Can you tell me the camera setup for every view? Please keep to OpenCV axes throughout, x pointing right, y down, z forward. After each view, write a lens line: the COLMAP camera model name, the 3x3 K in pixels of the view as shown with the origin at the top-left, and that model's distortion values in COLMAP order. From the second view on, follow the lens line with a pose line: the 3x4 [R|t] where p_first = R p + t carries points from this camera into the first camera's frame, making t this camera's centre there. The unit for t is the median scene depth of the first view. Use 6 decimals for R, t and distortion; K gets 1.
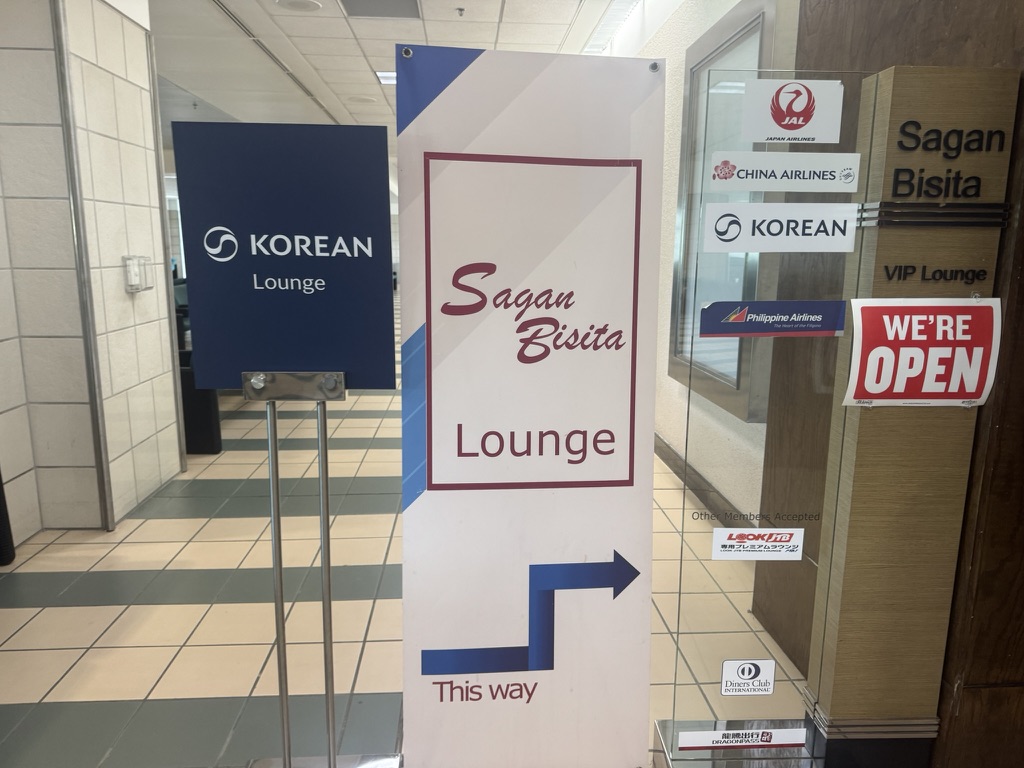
lens RADIAL K [[729.4, 0, 512.0], [0, 729.4, 384.0], [0, 0, 1]] dist [0.030705, -0.037580]
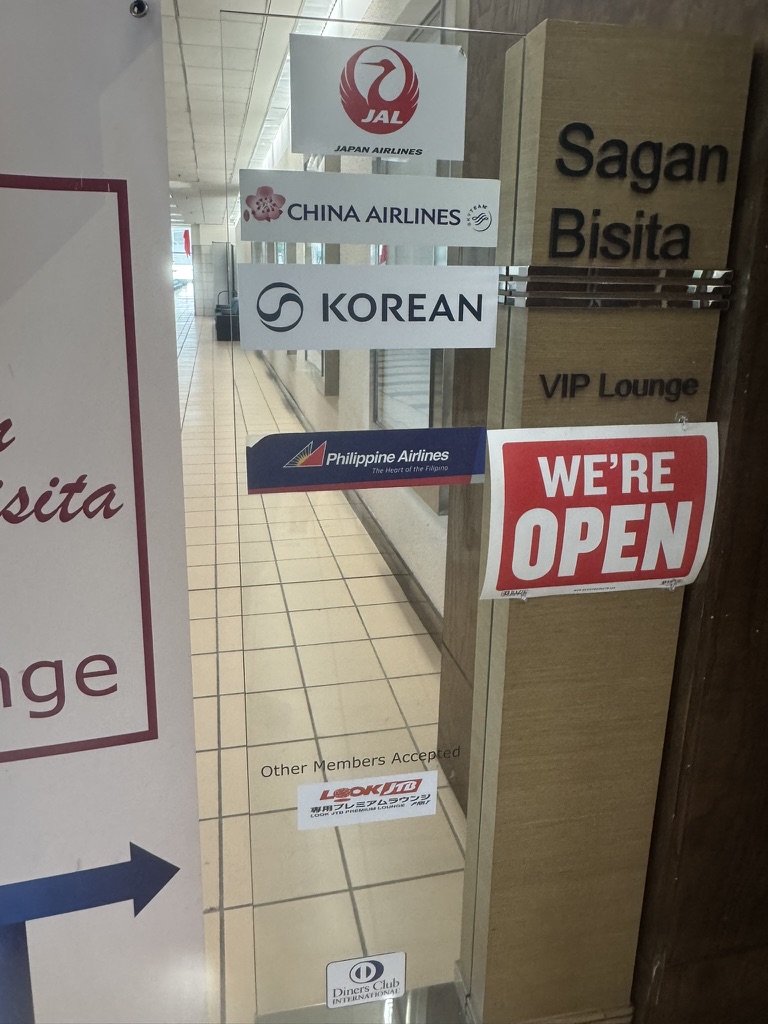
lens RADIAL K [[722.3, 0, 381.3], [0, 722.3, 454.9], [0, 0, 1]] dist [0.006627, -0.005853]
pose [[0.987923, -0.031884, 0.151630, 0.283994], [0.021974, 0.997538, 0.066589, -0.135074], [-0.153380, -0.062453, 0.986192, 0.429343]]
